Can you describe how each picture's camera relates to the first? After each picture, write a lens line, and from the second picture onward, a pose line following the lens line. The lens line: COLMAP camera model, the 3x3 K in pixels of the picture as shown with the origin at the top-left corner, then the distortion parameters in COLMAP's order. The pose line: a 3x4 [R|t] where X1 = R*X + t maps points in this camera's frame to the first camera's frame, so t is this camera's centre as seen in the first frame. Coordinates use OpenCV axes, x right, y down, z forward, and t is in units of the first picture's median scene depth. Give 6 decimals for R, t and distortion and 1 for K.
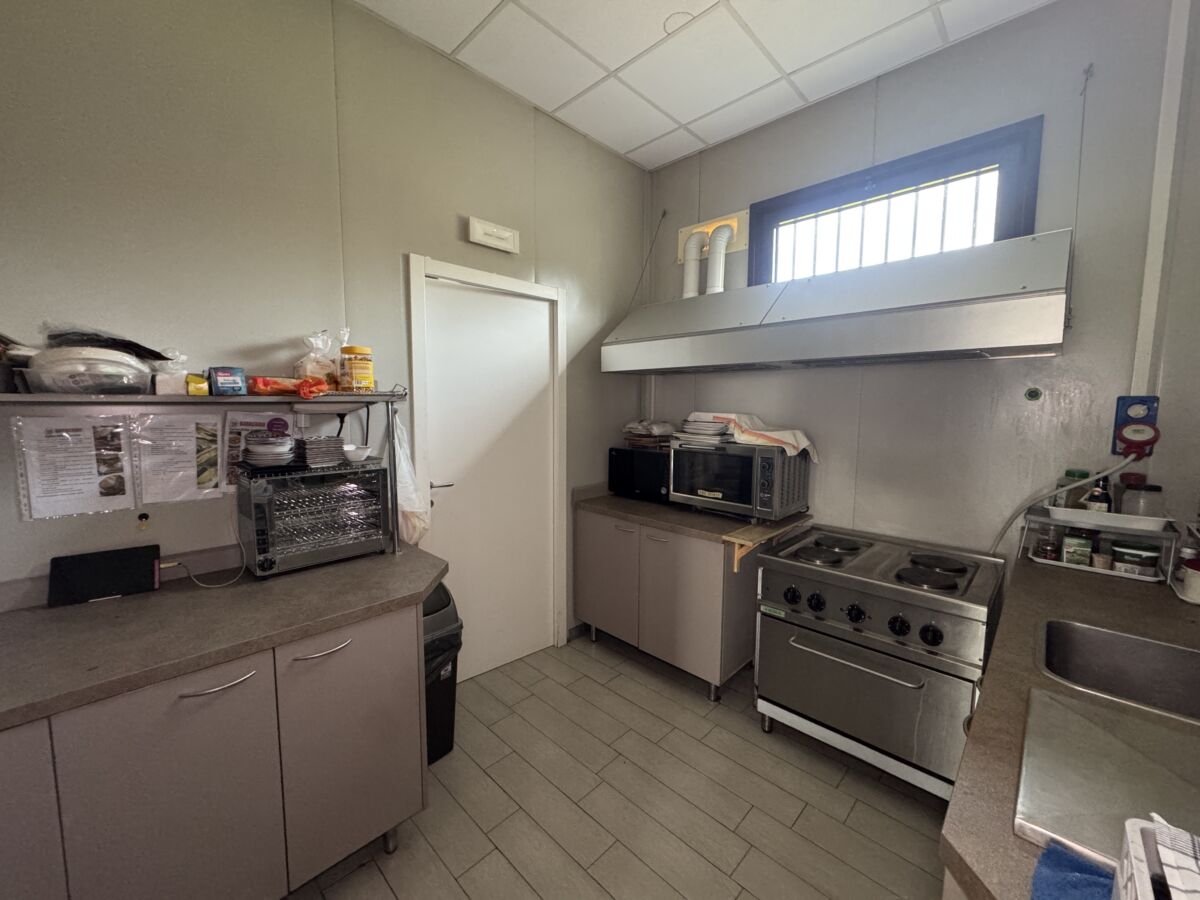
lens RADIAL K [[475.9, 0, 598.3], [0, 475.9, 449.2], [0, 0, 1]] dist [-0.003676, 0.000697]
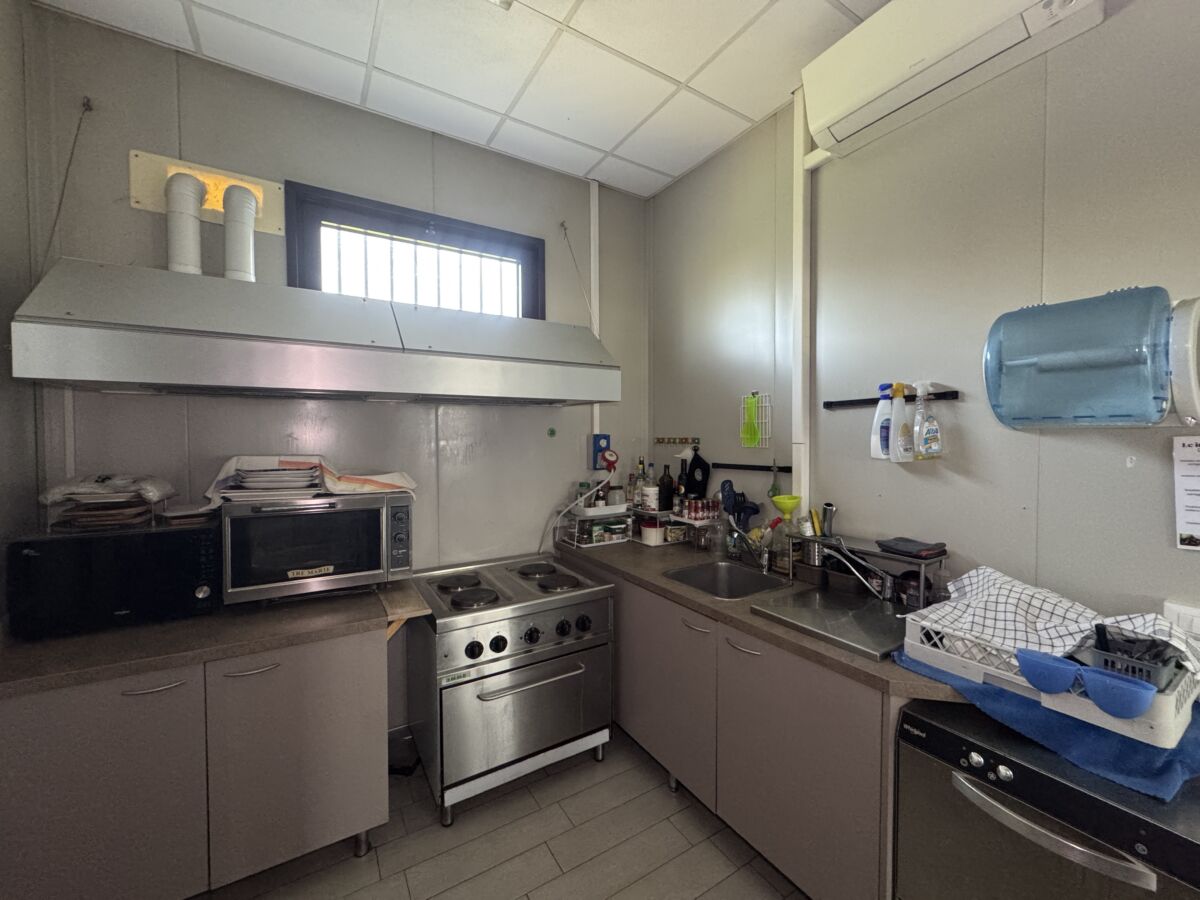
lens RADIAL K [[475.9, 0, 598.3], [0, 475.9, 449.2], [0, 0, 1]] dist [-0.003676, 0.000697]
pose [[0.246880, -0.032948, 0.968486, -0.397169], [0.096307, 0.995308, 0.009311, -0.061162], [-0.964249, 0.090973, 0.248895, 0.483431]]
